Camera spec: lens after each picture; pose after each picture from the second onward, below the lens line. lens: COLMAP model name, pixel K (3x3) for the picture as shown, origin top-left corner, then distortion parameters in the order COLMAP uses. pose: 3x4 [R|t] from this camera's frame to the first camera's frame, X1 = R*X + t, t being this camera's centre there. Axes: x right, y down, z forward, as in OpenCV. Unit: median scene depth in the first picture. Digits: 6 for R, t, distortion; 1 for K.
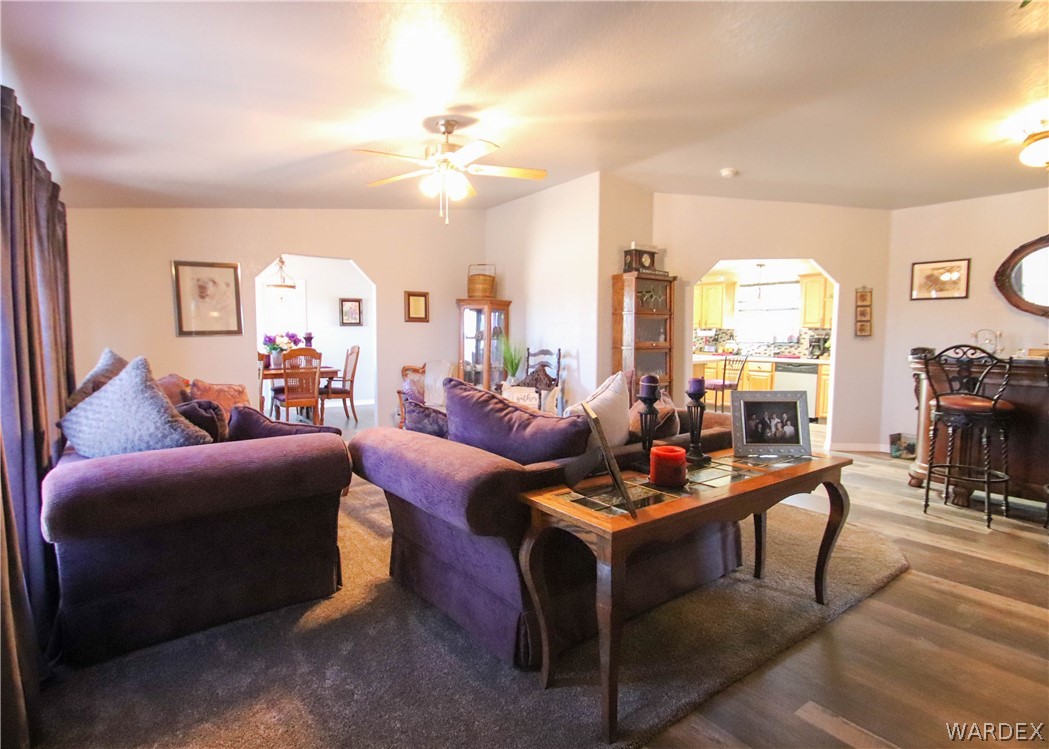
lens RADIAL K [[535.3, 0, 515.1], [0, 535.3, 371.0], [0, 0, 1]] dist [0.009334, -0.015215]
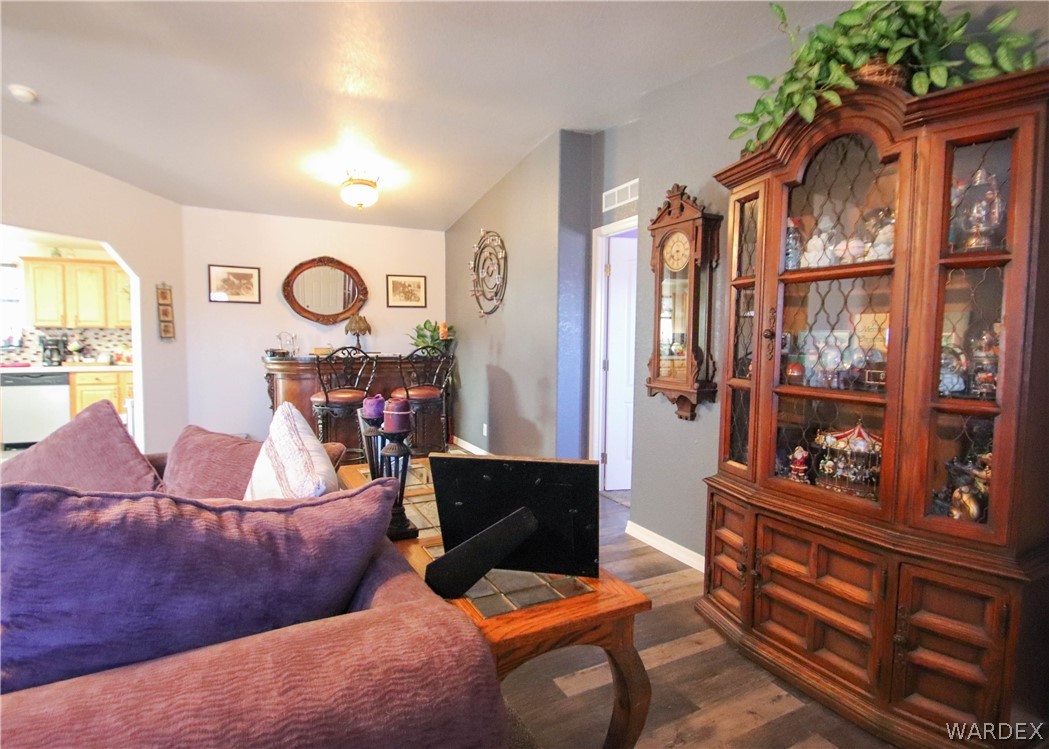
lens RADIAL K [[535.3, 0, 515.1], [0, 535.3, 371.0], [0, 0, 1]] dist [0.009334, -0.015215]
pose [[0.162521, -0.062252, 0.984739, -0.158608], [0.061688, 0.996696, 0.052827, -0.021481], [-0.984775, 0.052161, 0.165824, 0.280286]]
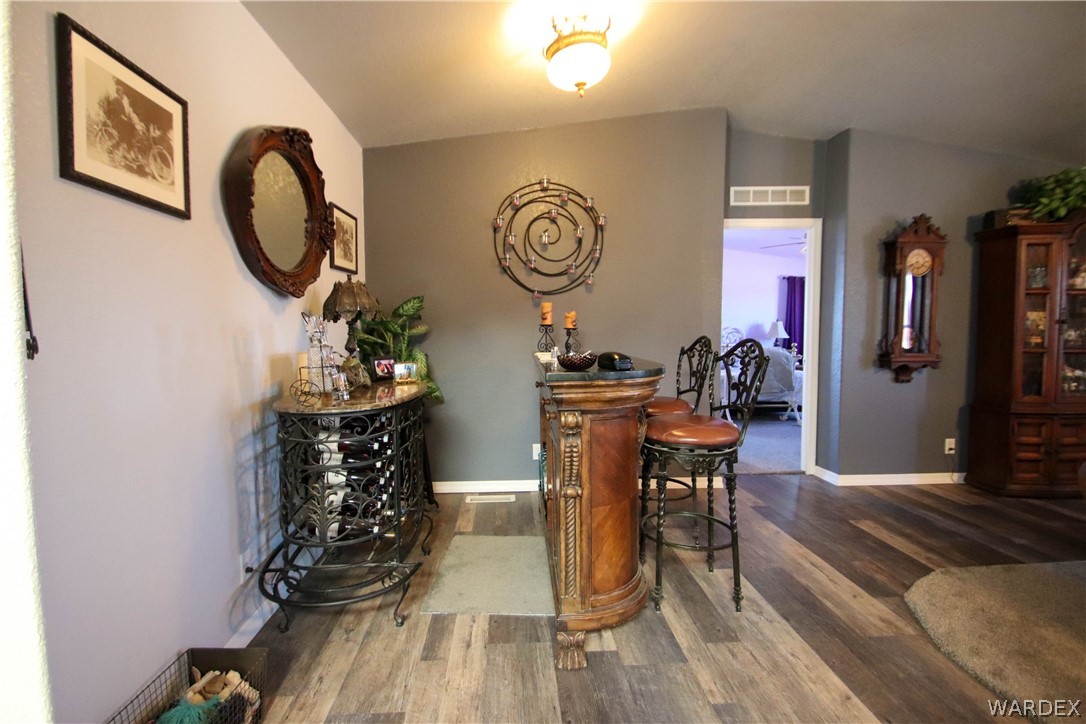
lens RADIAL K [[505.9, 0, 534.7], [0, 505.9, 357.6], [0, 0, 1]] dist [0.009996, -0.015206]
pose [[-0.838031, -0.032243, 0.544670, 0.443971], [0.037865, 0.992409, 0.117008, -0.071526], [-0.544308, 0.118680, -0.830448, 1.076753]]
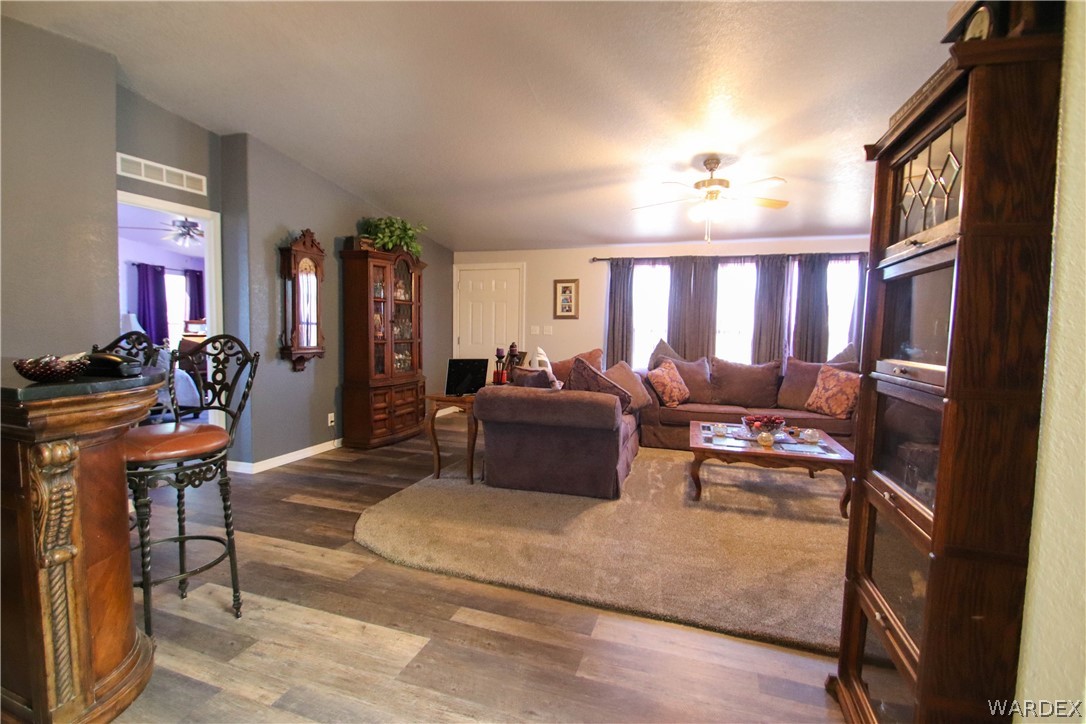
lens RADIAL K [[505.9, 0, 534.7], [0, 505.9, 357.6], [0, 0, 1]] dist [0.009996, -0.015206]
pose [[-0.820971, 0.017179, -0.570712, 0.552351], [-0.058833, 0.991682, 0.114482, -0.073544], [0.567931, 0.127563, -0.813131, 1.097314]]
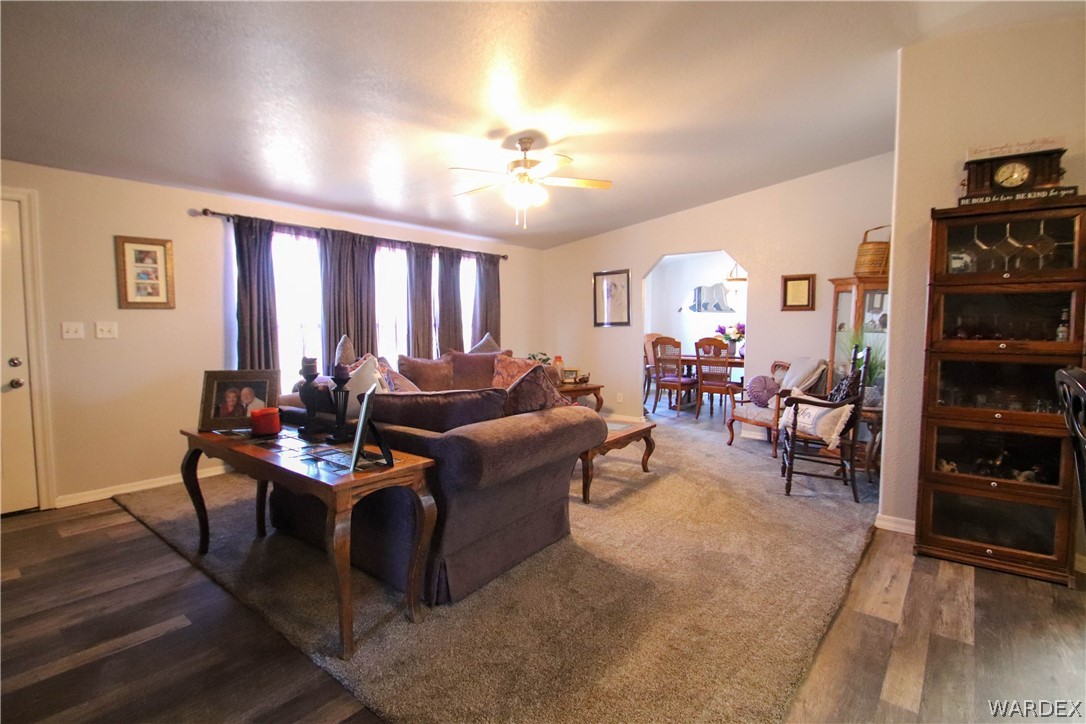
lens RADIAL K [[522.7, 0, 540.1], [0, 522.7, 359.4], [0, 0, 1]] dist [-0.002052, -0.000468]
pose [[0.251177, 0.063679, -0.965844, 0.613291], [-0.067260, 0.996570, 0.048213, -0.031776], [0.965601, 0.052853, 0.254599, 0.472459]]
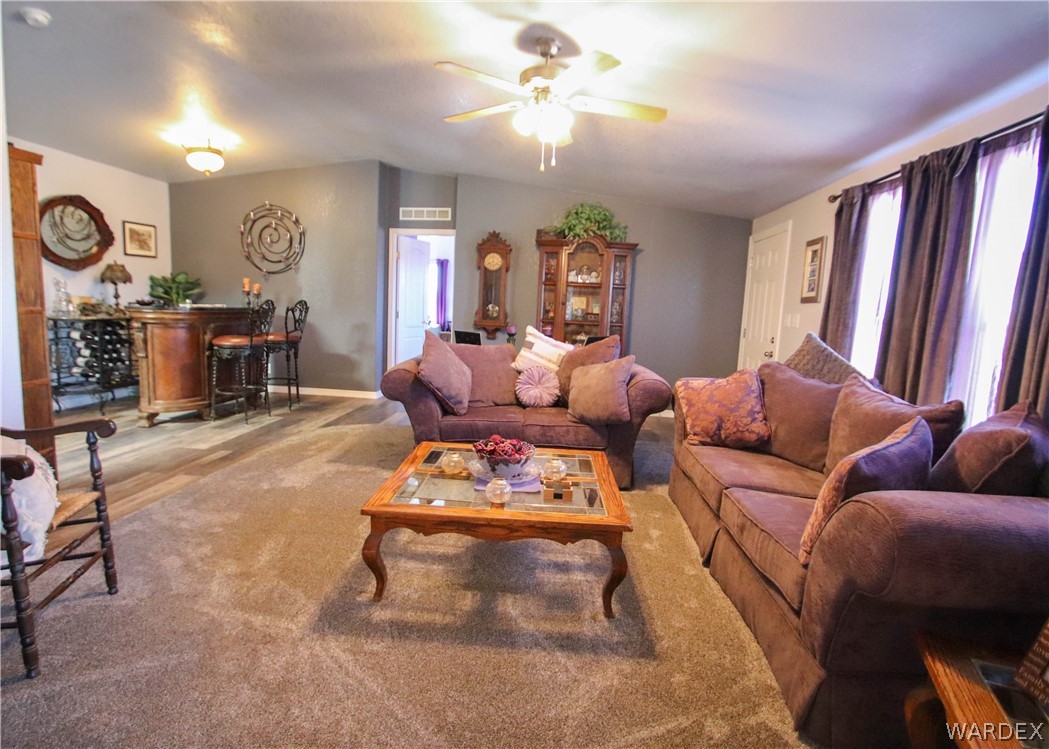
lens RADIAL K [[535.3, 0, 515.1], [0, 535.3, 371.0], [0, 0, 1]] dist [0.009334, -0.015215]
pose [[-0.750780, -0.115407, 0.650393, -0.412161], [0.000761, 0.984468, 0.175564, -0.071285], [-0.660552, 0.132304, -0.739031, 1.043552]]
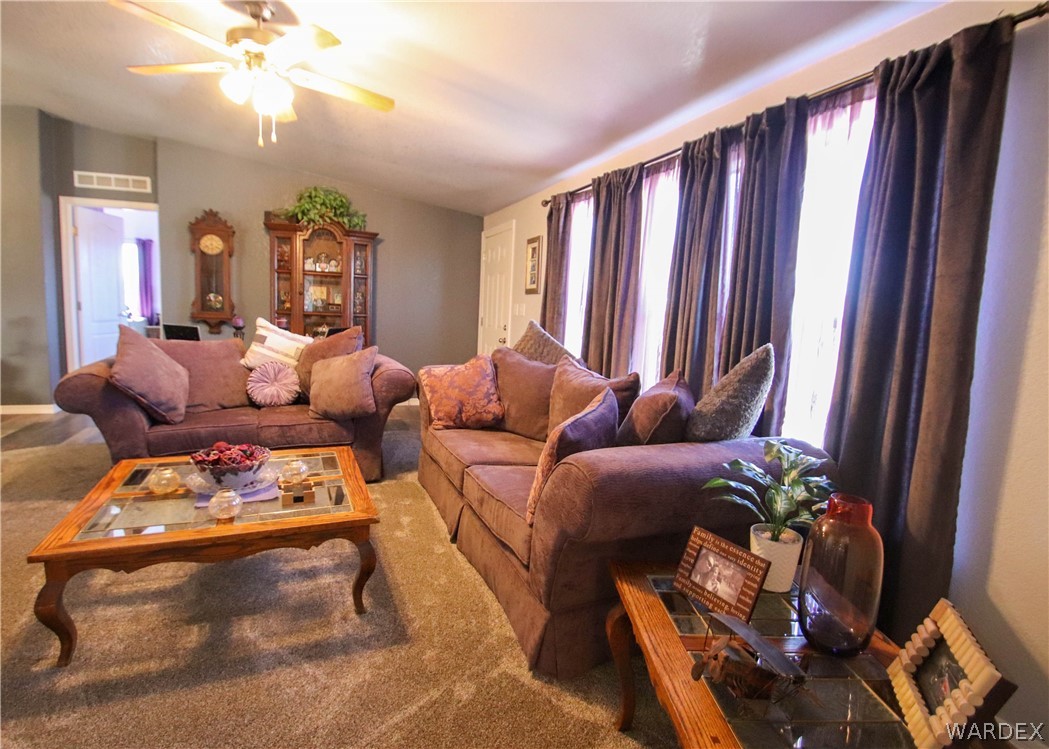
lens RADIAL K [[535.3, 0, 515.1], [0, 535.3, 371.0], [0, 0, 1]] dist [0.009334, -0.015215]
pose [[-0.964753, -0.075535, 0.252082, -0.420569], [-0.028234, 0.982101, 0.186225, -0.070947], [-0.261637, 0.172544, -0.949618, 1.038849]]
